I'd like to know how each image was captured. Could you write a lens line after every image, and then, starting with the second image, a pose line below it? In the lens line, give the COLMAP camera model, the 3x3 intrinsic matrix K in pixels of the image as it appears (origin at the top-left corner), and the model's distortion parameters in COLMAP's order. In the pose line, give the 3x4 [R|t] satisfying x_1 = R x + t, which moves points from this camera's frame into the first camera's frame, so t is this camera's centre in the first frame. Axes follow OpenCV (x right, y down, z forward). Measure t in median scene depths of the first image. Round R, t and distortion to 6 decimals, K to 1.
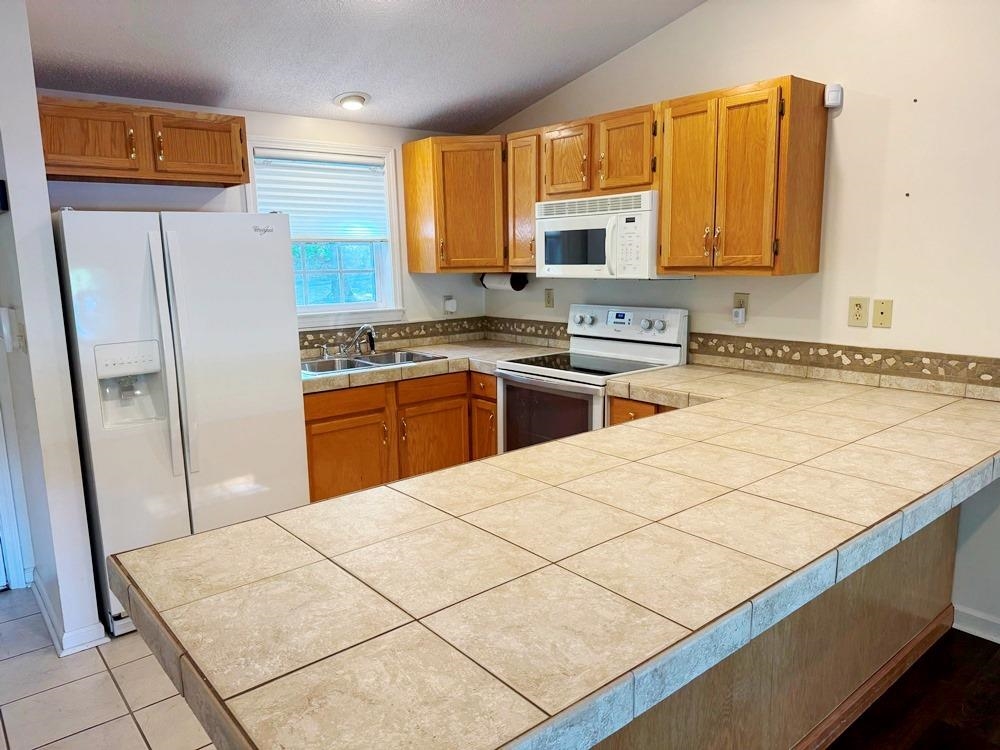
lens RADIAL K [[685.6, 0, 500.0], [0, 685.6, 375.0], [0, 0, 1]] dist [0.172894, -0.357288]
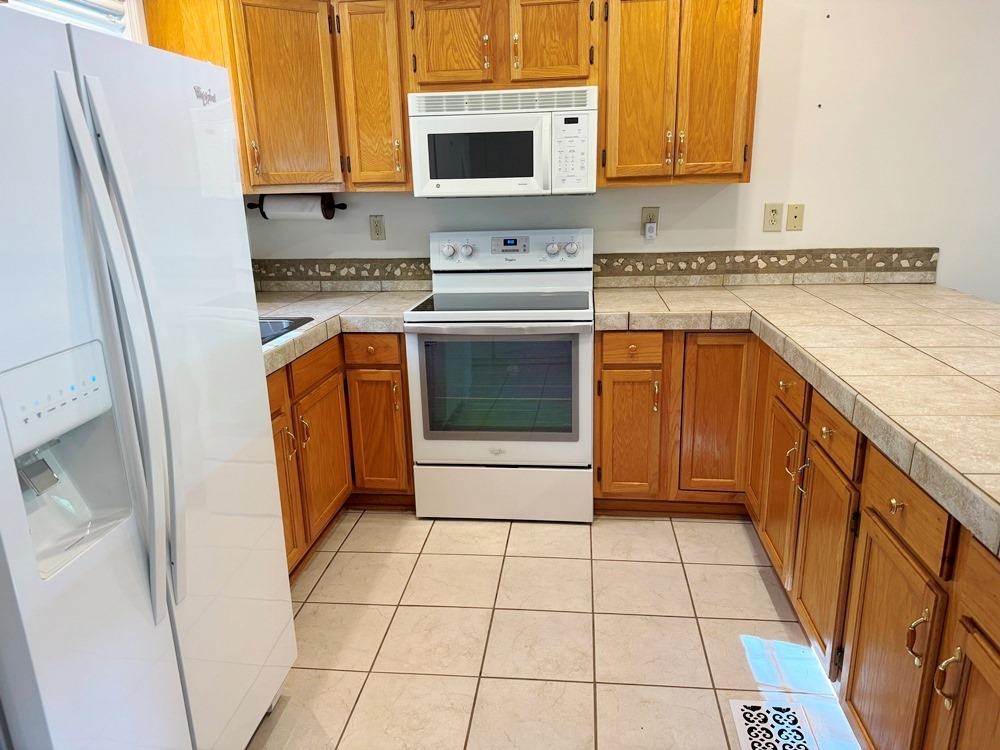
lens RADIAL K [[685.6, 0, 500.0], [0, 685.6, 375.0], [0, 0, 1]] dist [0.172894, -0.357288]
pose [[0.728420, -0.184895, 0.659711, -0.490752], [0.131470, 0.982724, 0.130262, -0.042339], [-0.672399, -0.008153, 0.740144, 0.432024]]
